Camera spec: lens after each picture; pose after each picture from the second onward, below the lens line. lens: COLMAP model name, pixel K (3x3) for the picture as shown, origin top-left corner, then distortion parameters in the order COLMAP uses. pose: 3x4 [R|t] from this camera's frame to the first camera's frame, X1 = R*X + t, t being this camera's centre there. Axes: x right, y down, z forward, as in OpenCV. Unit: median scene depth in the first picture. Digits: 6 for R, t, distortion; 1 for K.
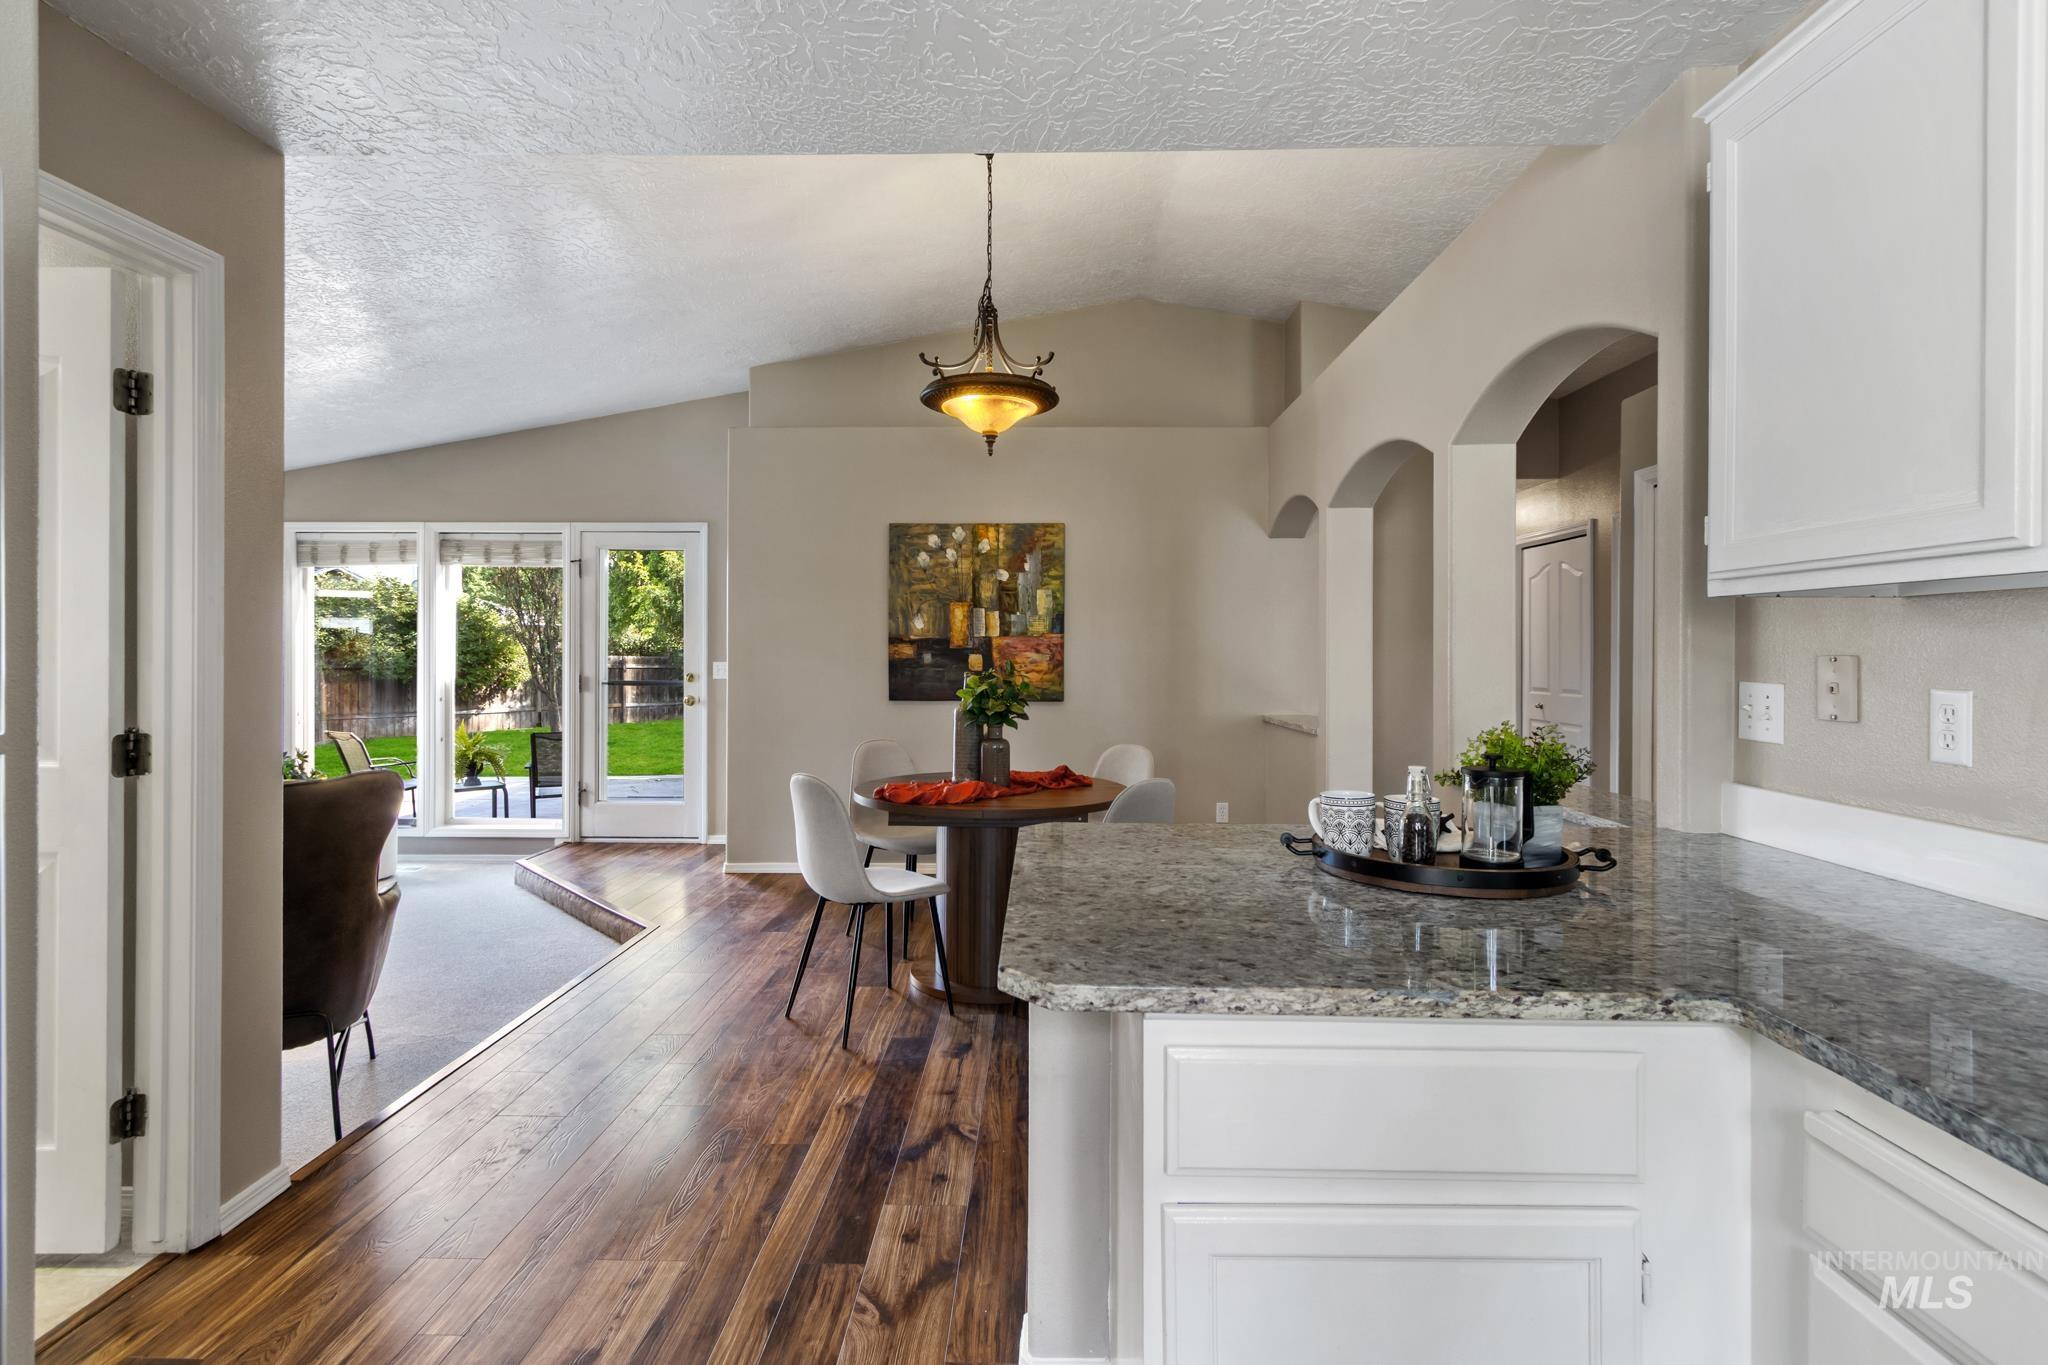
lens RADIAL K [[980.9, 0, 1029.5], [0, 980.9, 662.4], [0, 0, 1]] dist [-0.001383, -0.000581]
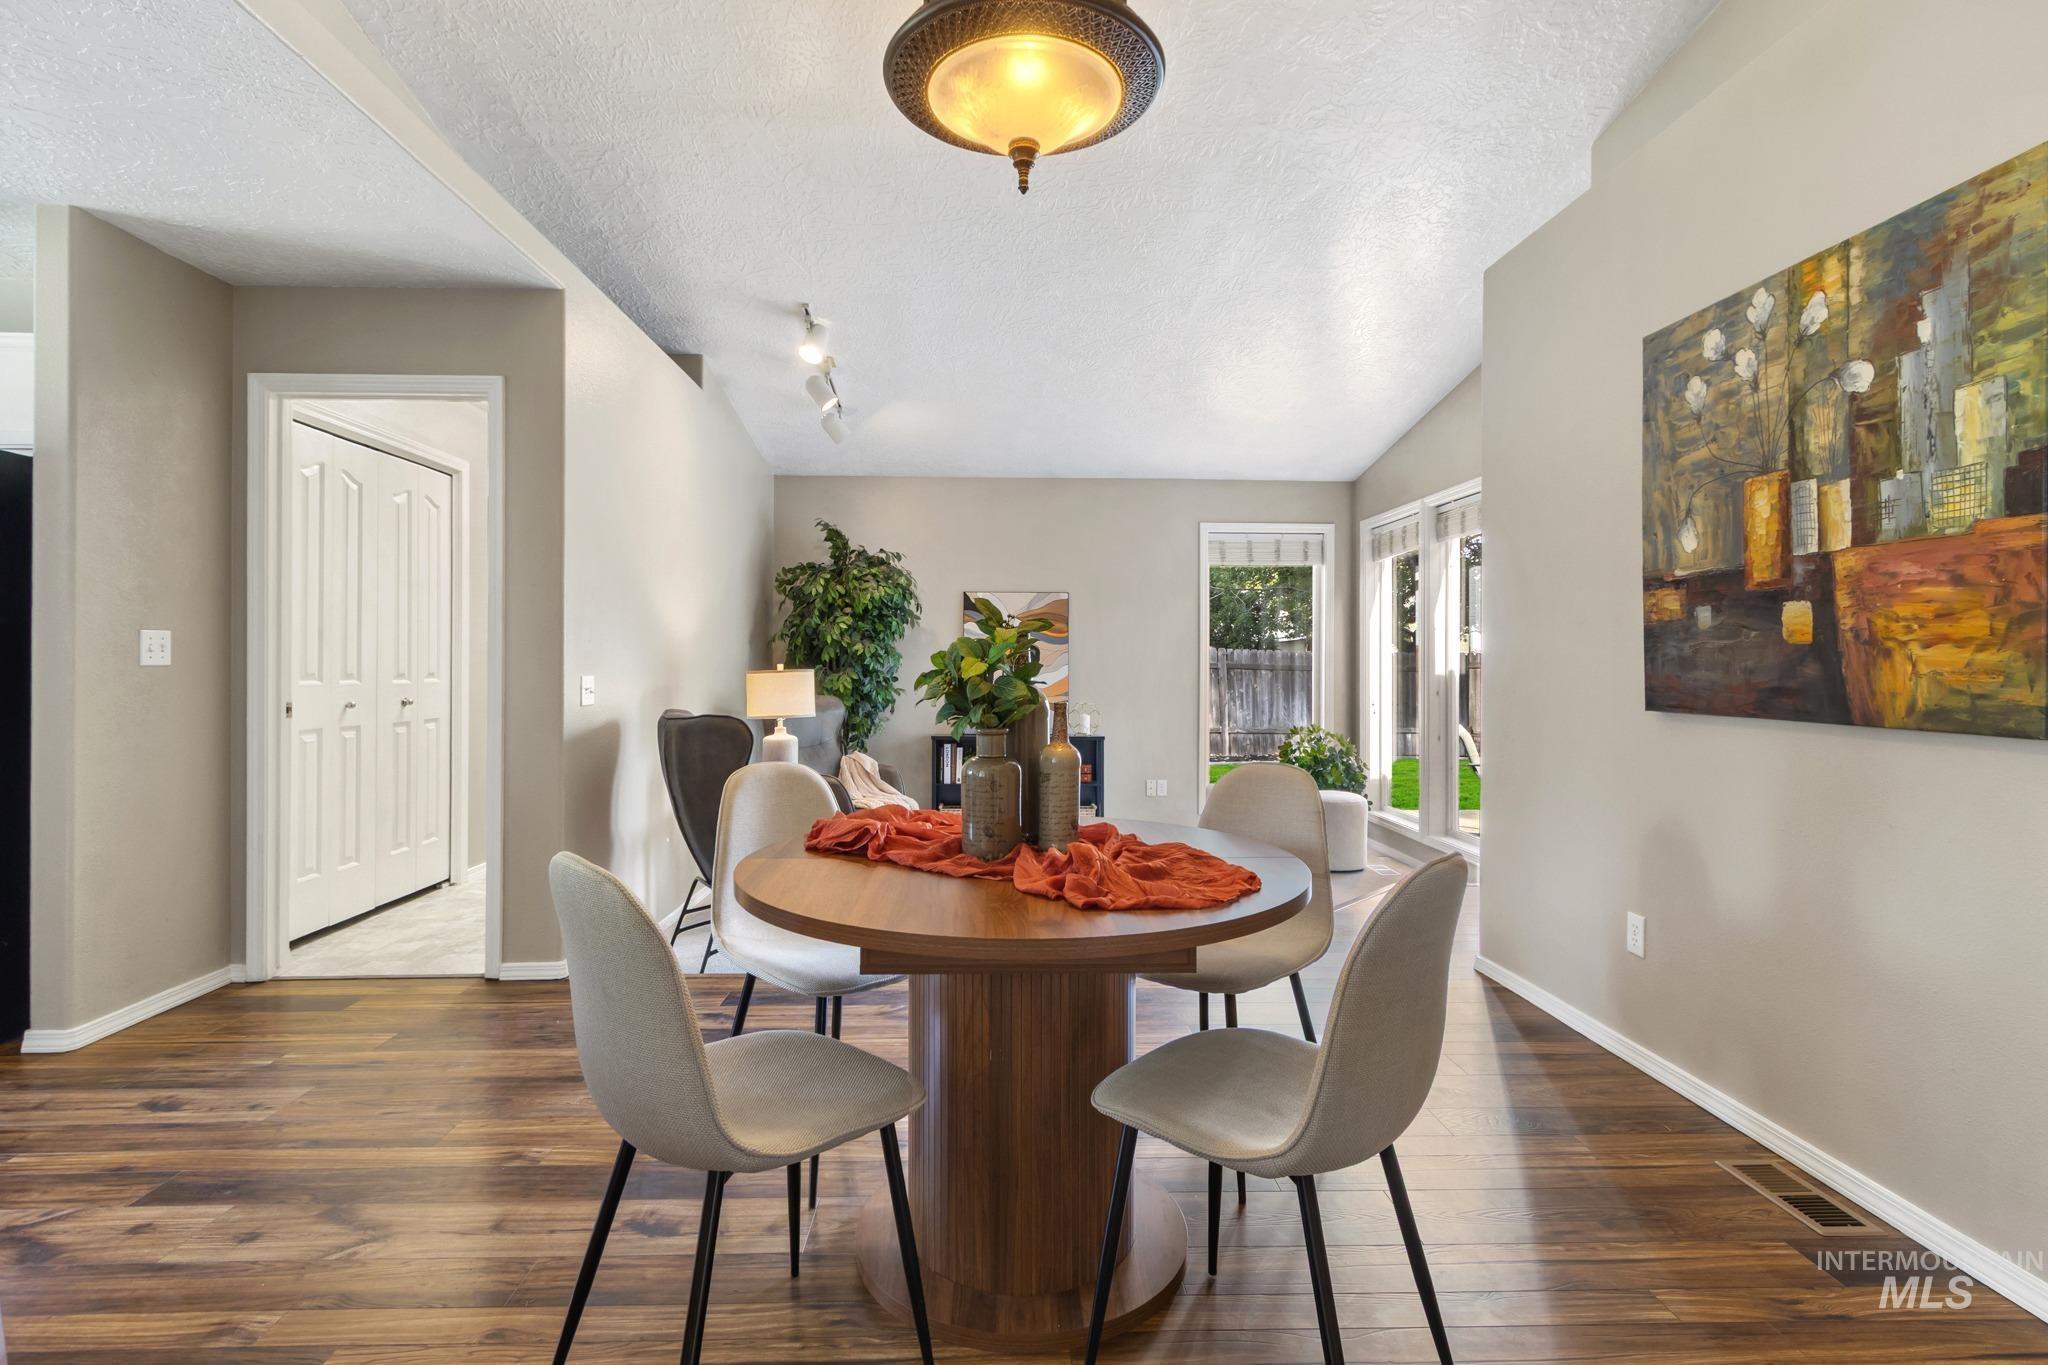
lens RADIAL K [[980.9, 0, 1027.8], [0, 980.9, 668.9], [0, 0, 1]] dist [-0.001383, -0.000581]
pose [[0.054369, 0.002616, -0.998517, 0.315298], [-0.016286, 0.999866, 0.001732, 0.022663], [0.998388, 0.016167, 0.054404, 0.677505]]
